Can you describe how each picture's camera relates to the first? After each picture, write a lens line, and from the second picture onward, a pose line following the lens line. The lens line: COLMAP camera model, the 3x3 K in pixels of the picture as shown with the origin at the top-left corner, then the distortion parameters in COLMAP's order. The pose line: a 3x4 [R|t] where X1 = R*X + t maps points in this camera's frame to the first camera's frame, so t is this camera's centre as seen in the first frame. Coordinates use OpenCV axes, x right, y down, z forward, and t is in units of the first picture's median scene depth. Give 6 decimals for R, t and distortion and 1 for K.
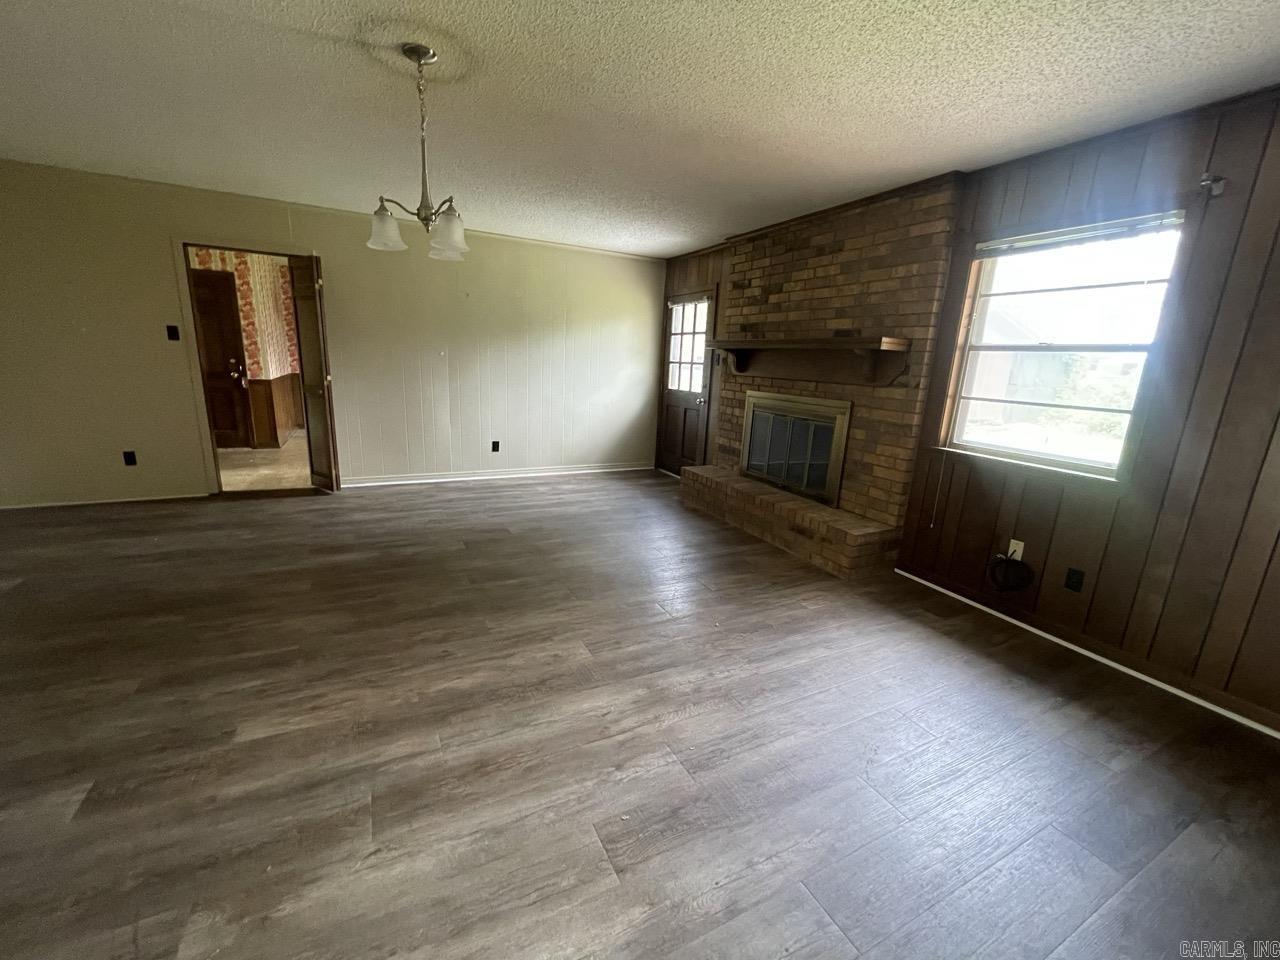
lens RADIAL K [[517.1, 0, 639.4], [0, 517.1, 483.1], [0, 0, 1]] dist [-0.001449, -0.000713]
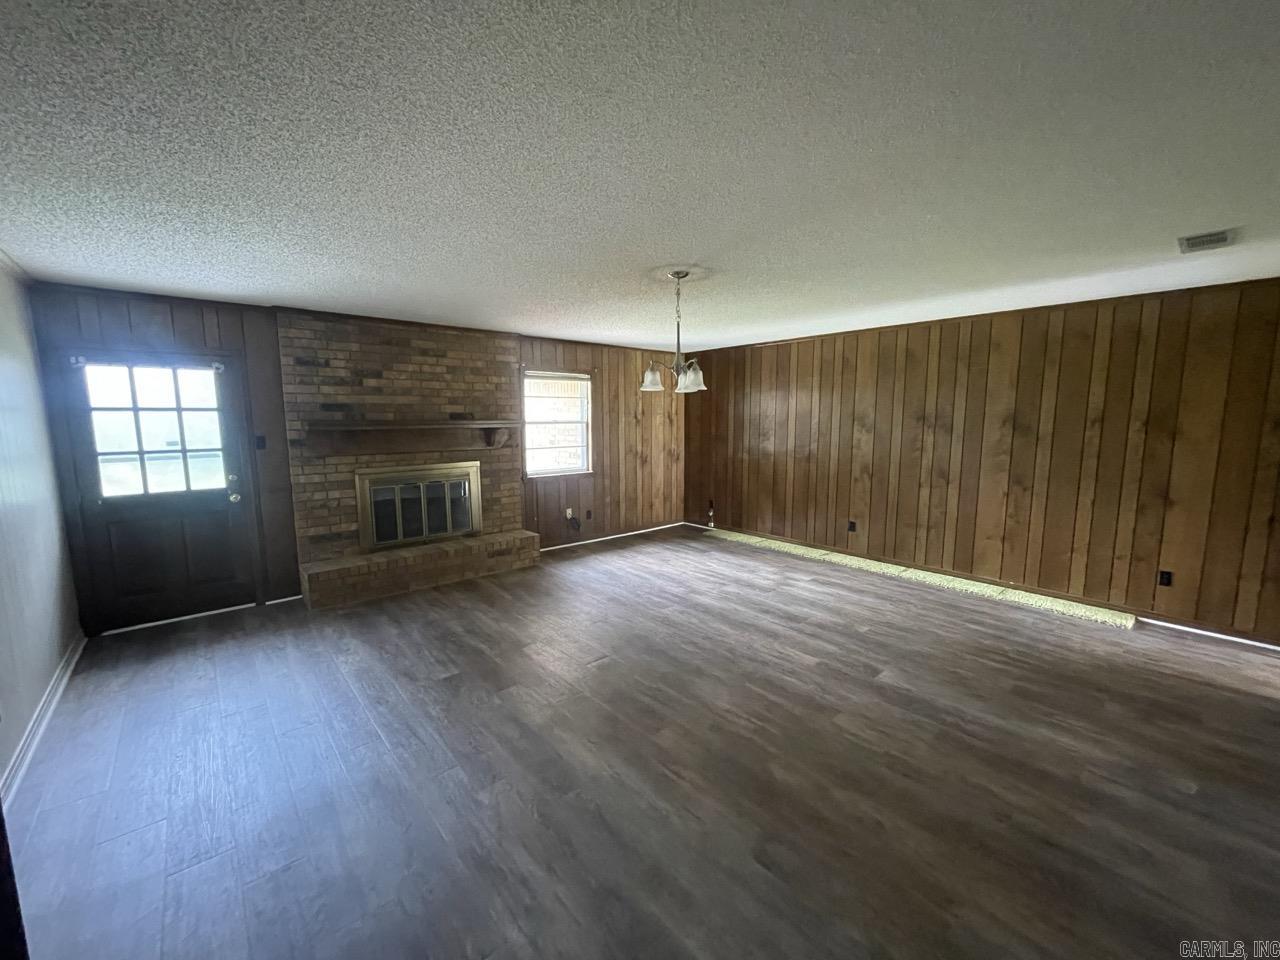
lens RADIAL K [[517.1, 0, 639.4], [0, 517.1, 483.1], [0, 0, 1]] dist [-0.001449, -0.000713]
pose [[-0.240436, -0.170685, 0.955540, -1.135767], [0.218323, 0.949685, 0.224575, -0.335625], [-0.945794, 0.262612, -0.191073, 0.885454]]
